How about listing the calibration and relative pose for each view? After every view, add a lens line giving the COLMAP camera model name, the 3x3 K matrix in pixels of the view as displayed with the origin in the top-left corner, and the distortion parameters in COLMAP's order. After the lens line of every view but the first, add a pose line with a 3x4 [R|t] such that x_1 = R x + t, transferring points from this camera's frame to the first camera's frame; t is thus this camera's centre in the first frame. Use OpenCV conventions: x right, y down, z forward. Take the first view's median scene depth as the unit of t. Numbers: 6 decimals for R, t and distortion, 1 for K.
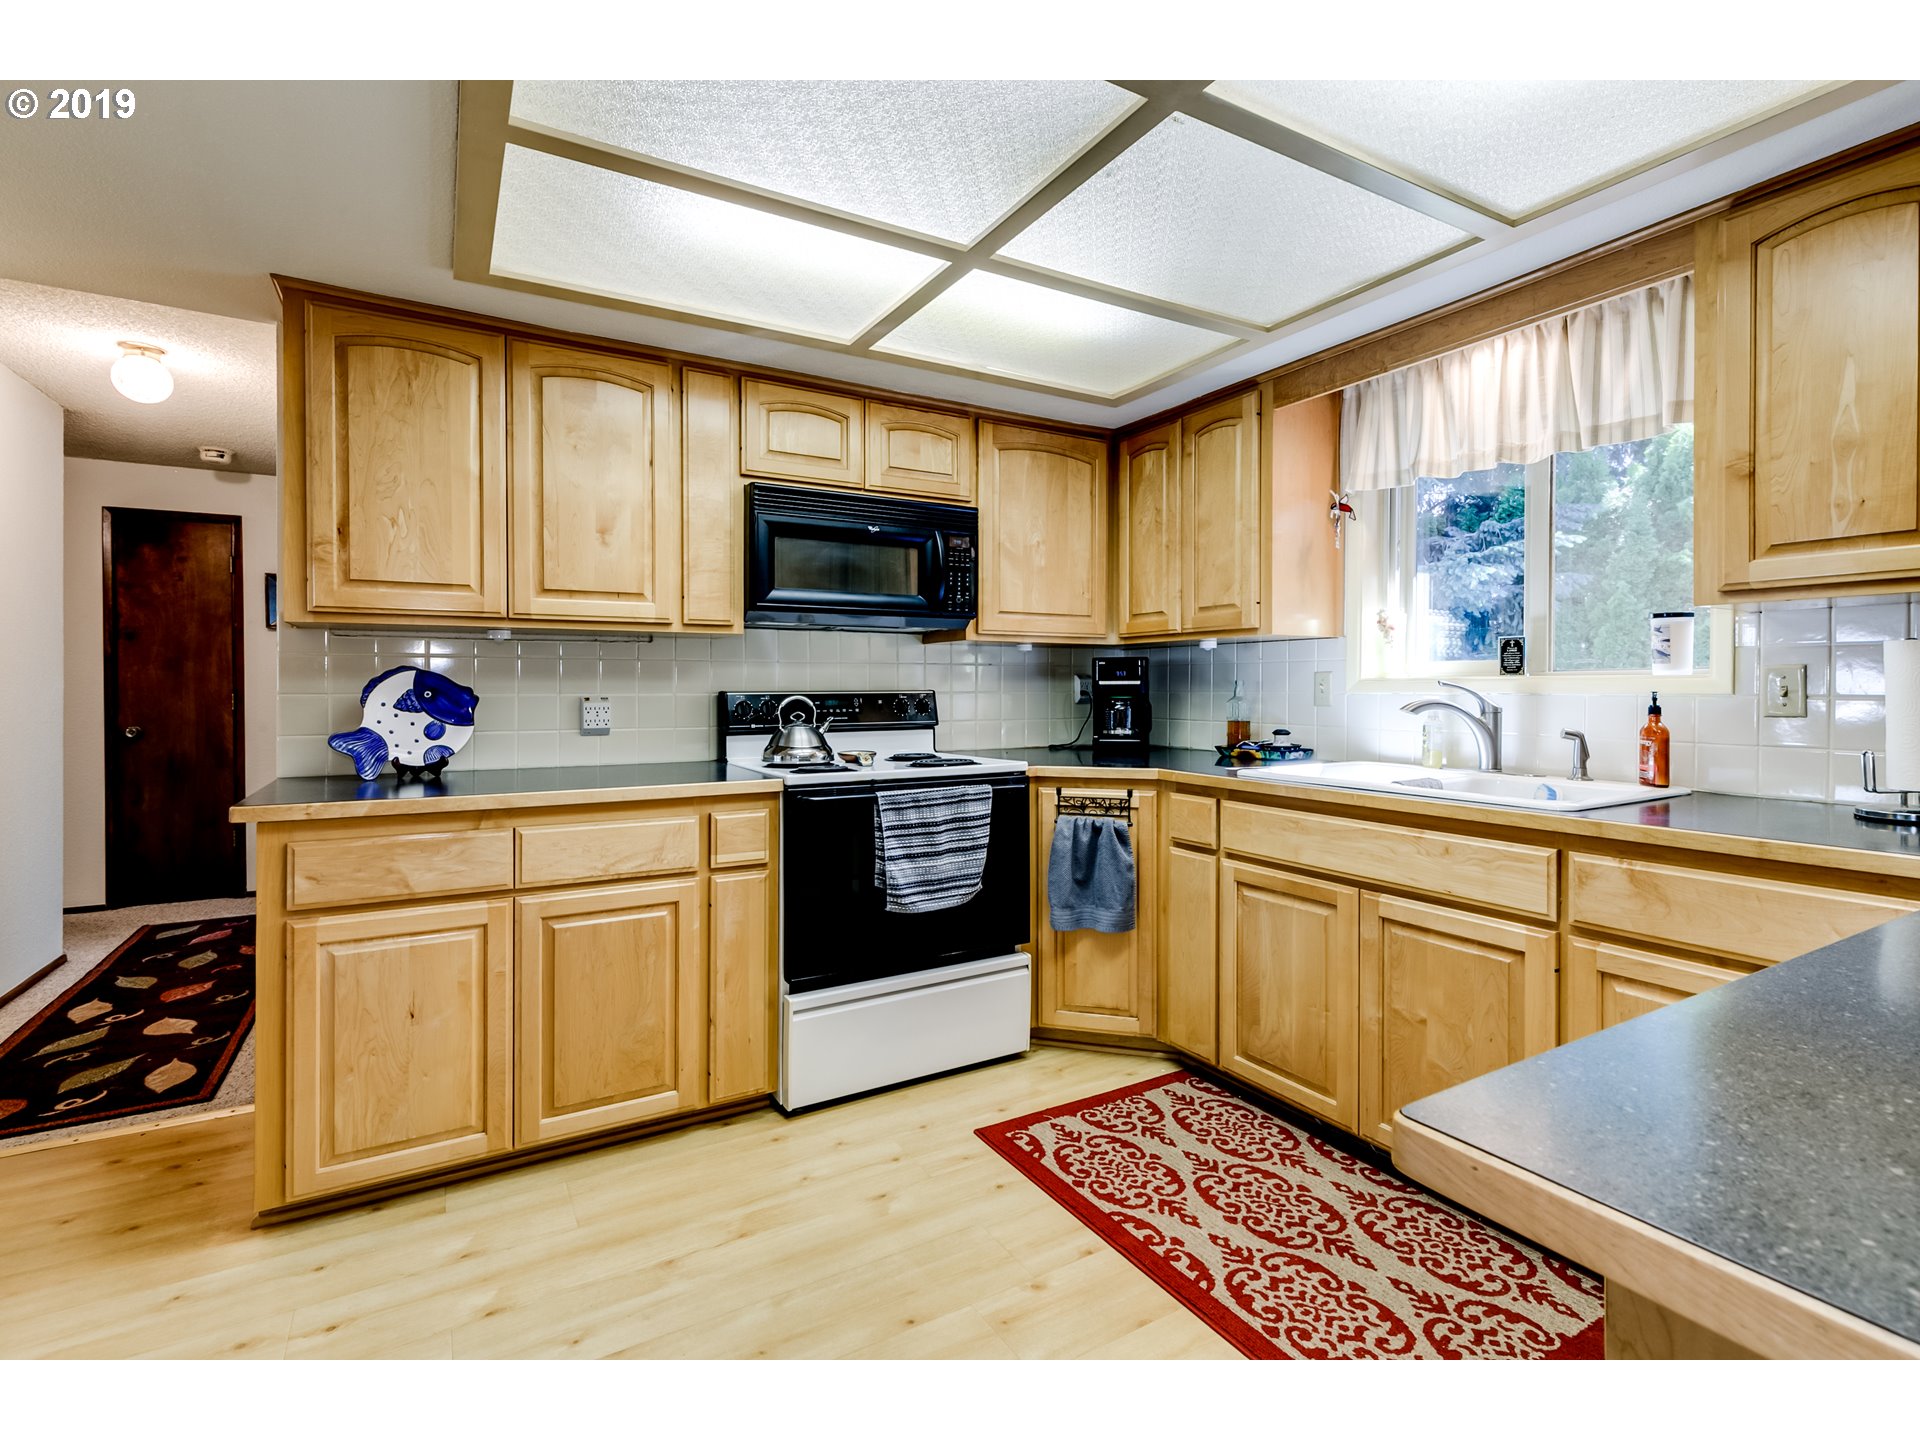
lens RADIAL K [[859.0, 0, 857.0], [0, 859.0, 693.5], [0, 0, 1]] dist [0.002826, -0.000447]
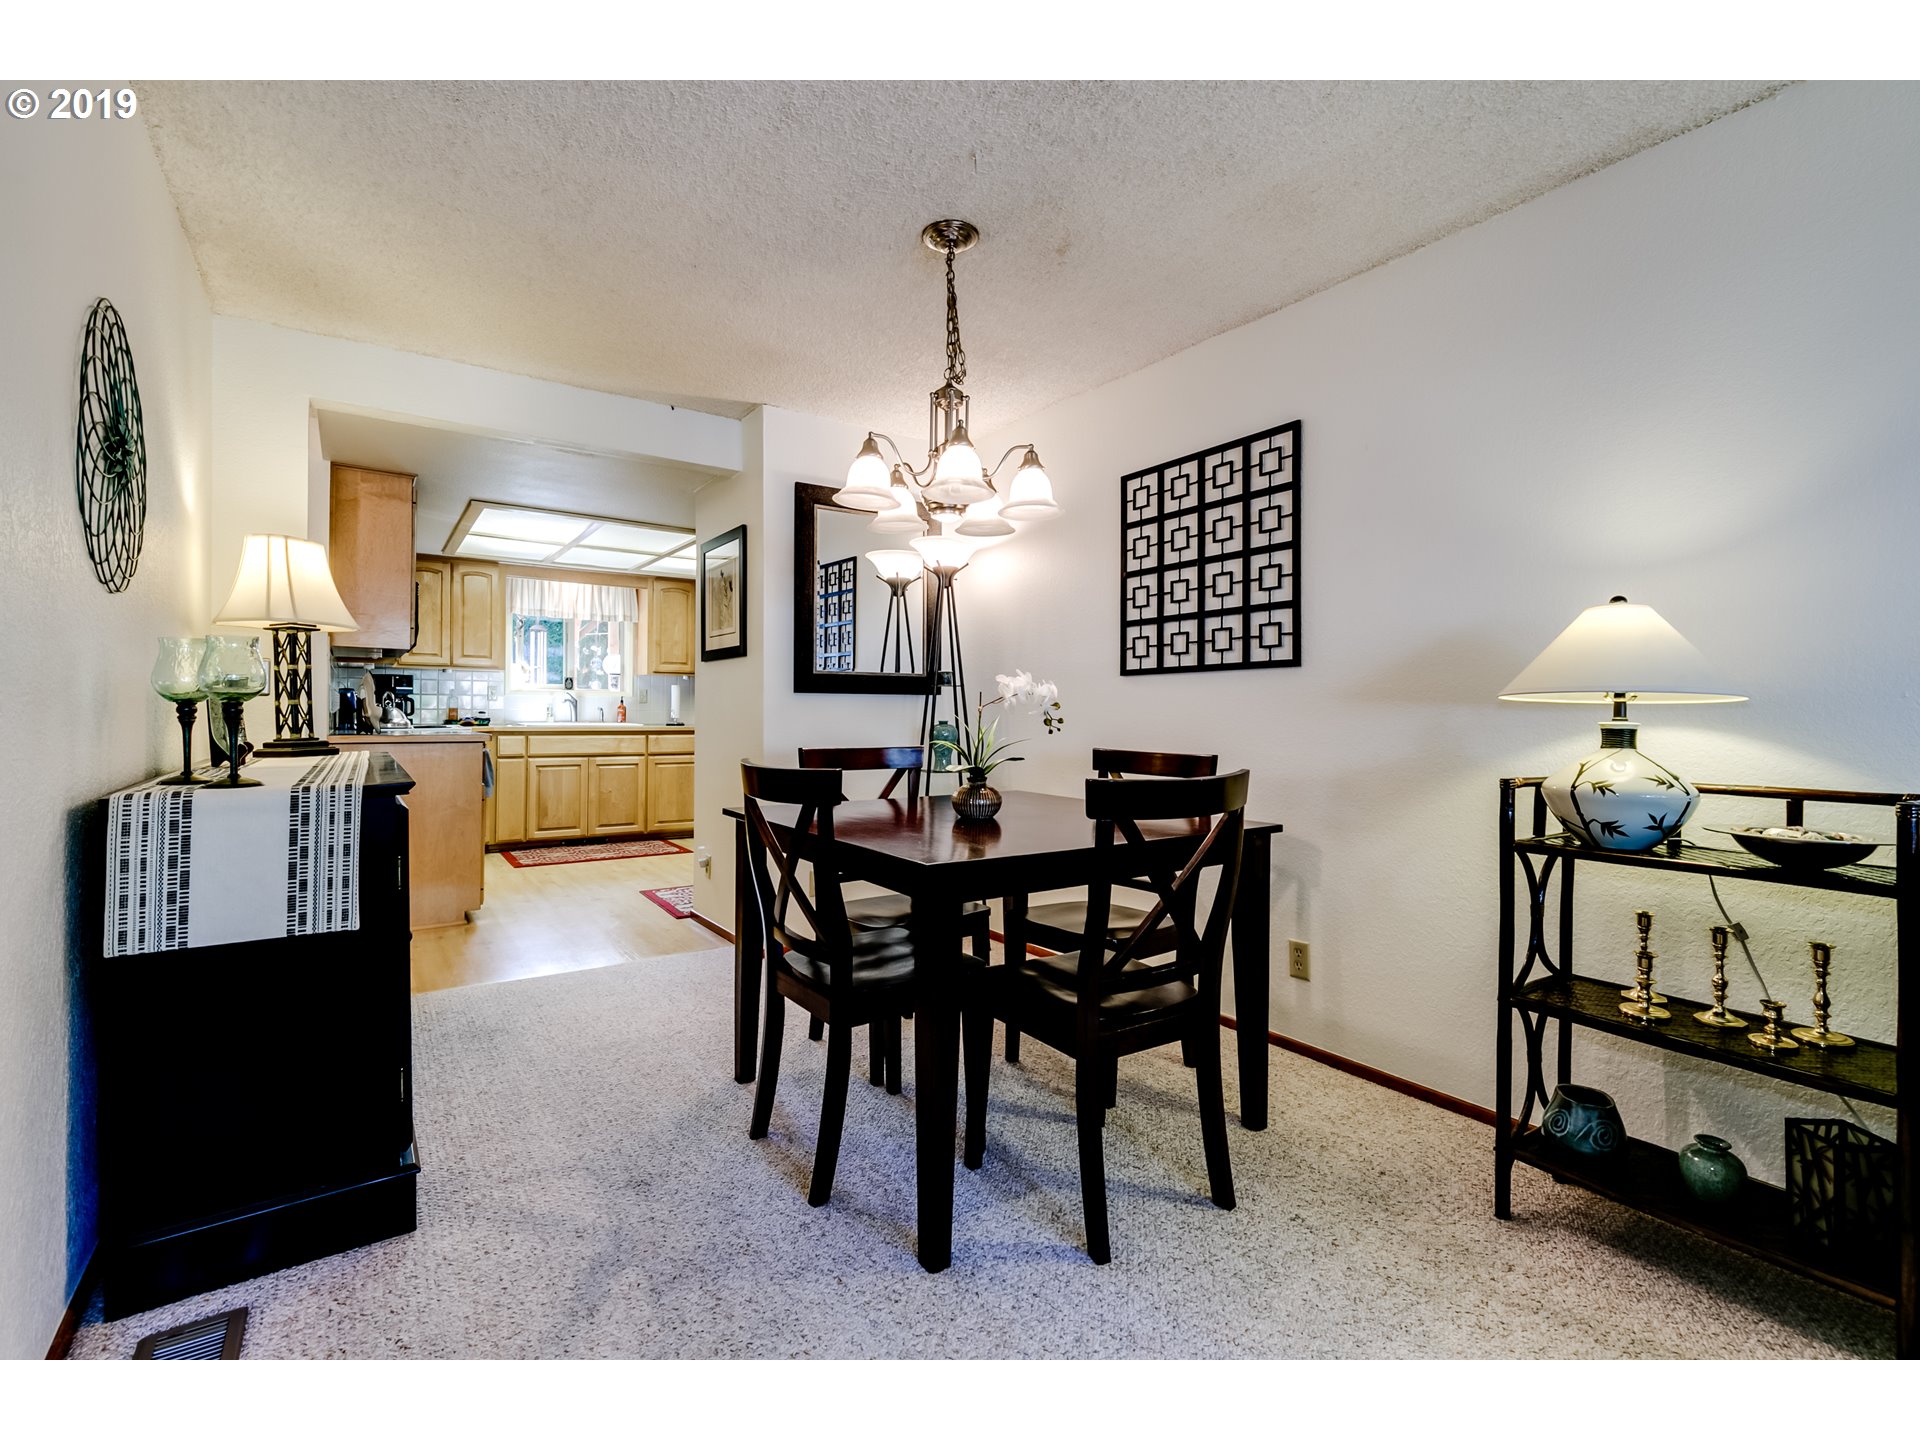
lens RADIAL K [[881.2, 0, 955.4], [0, 881.2, 715.2], [0, 0, 1]] dist [0.009104, -0.000125]
pose [[-0.113520, -0.008212, 0.993502, -2.468053], [-0.005473, 0.999956, 0.007640, 0.035916], [-0.993521, -0.004570, -0.113560, 0.029048]]
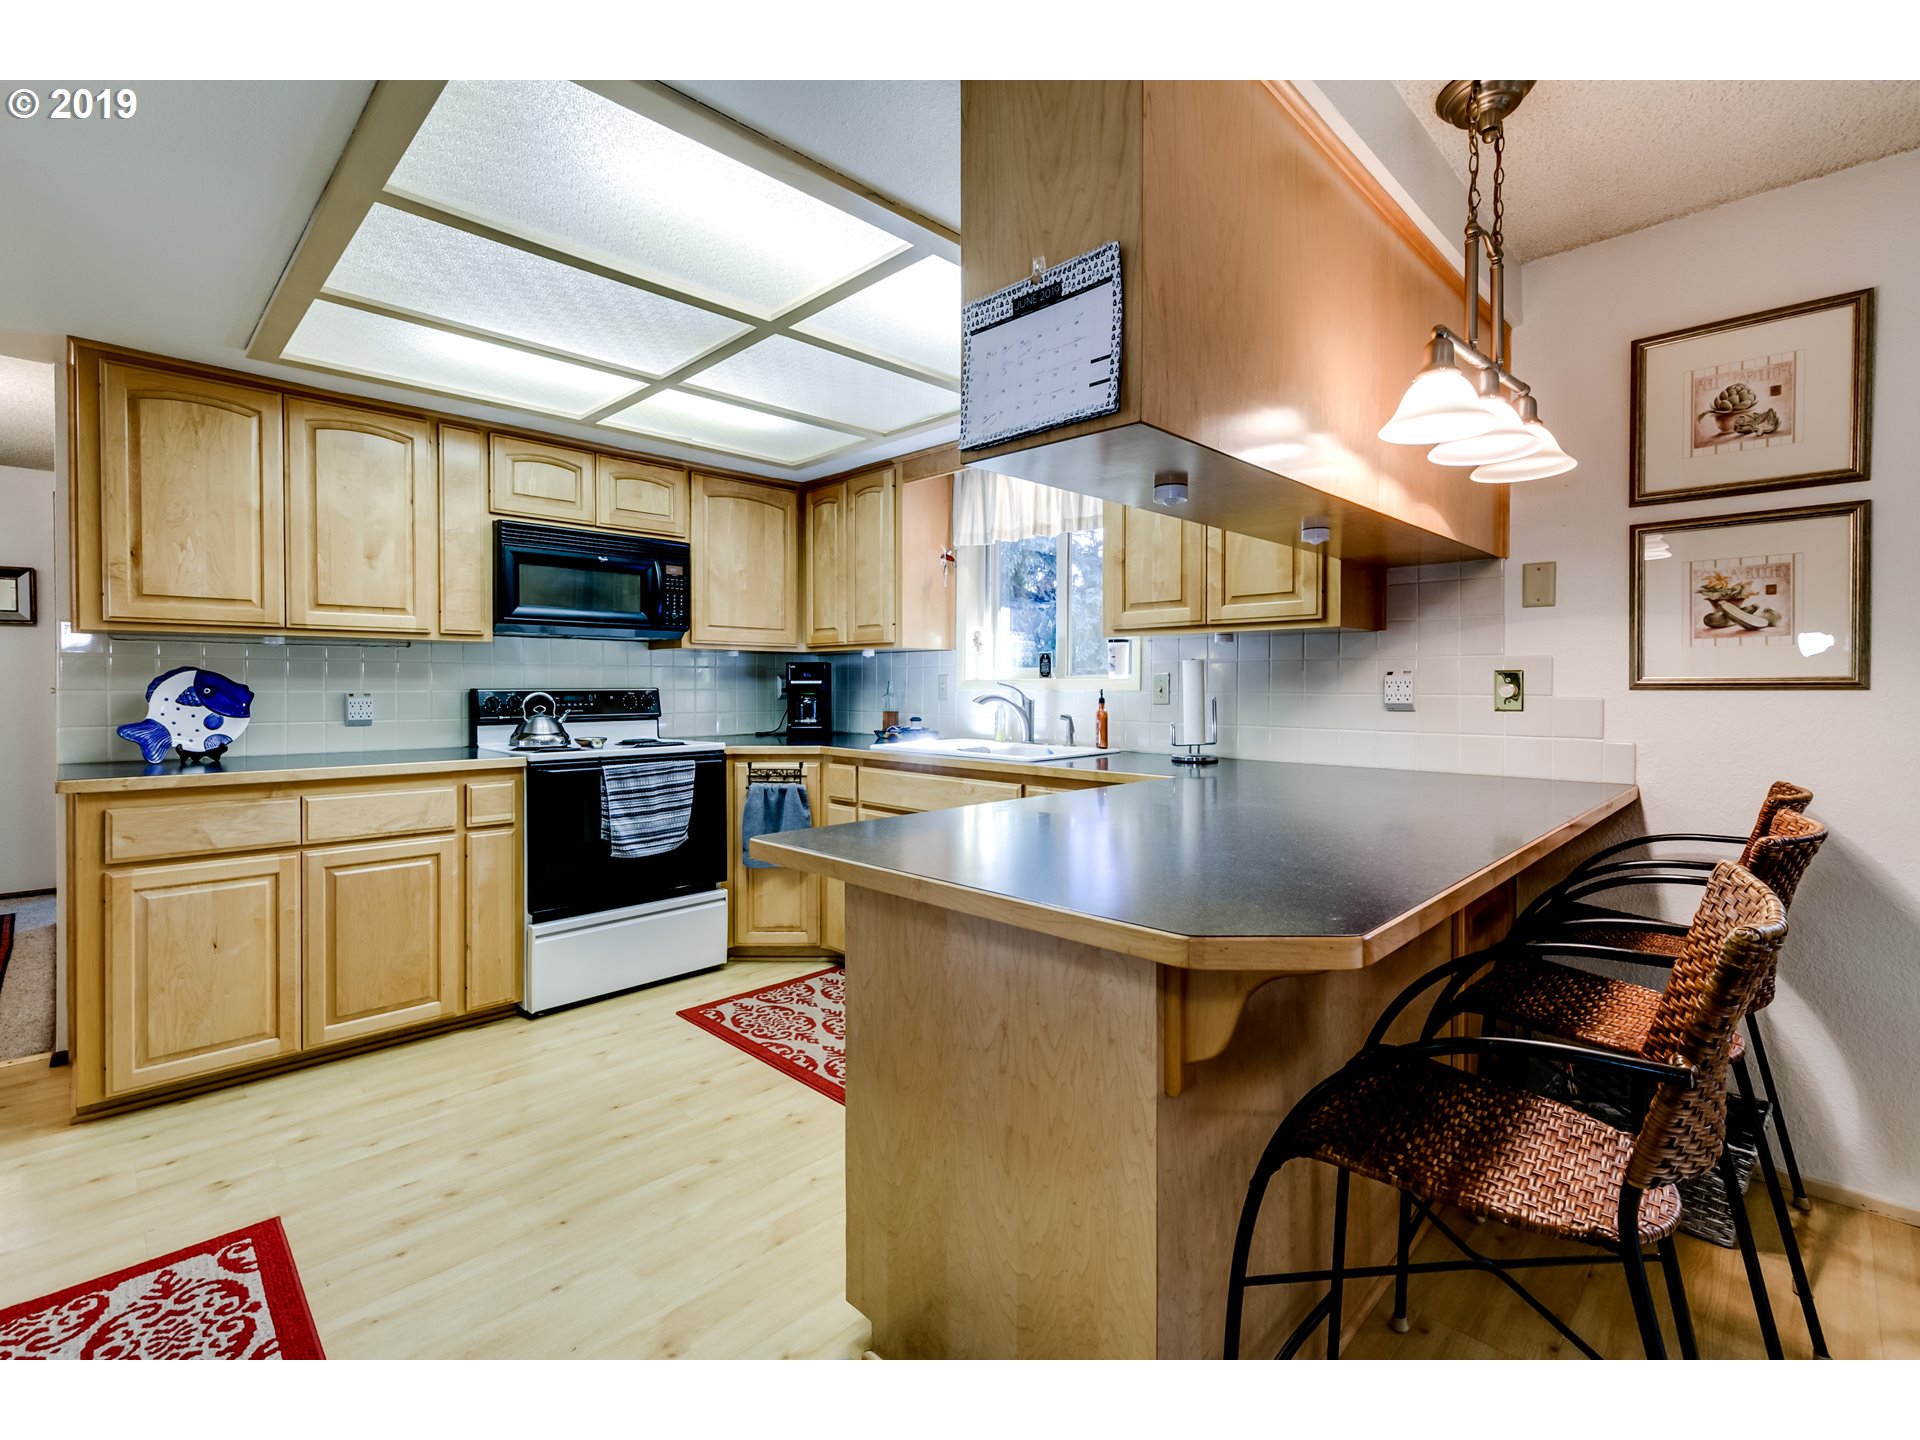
lens RADIAL K [[885.6, 0, 840.6], [0, 885.6, 700.1], [0, 0, 1]] dist [-0.000079, -0.000068]
pose [[0.969032, -0.002376, 0.246924, 0.042684], [0.000046, 0.999955, 0.009440, 0.002344], [-0.246935, -0.009136, 0.968989, -0.404477]]
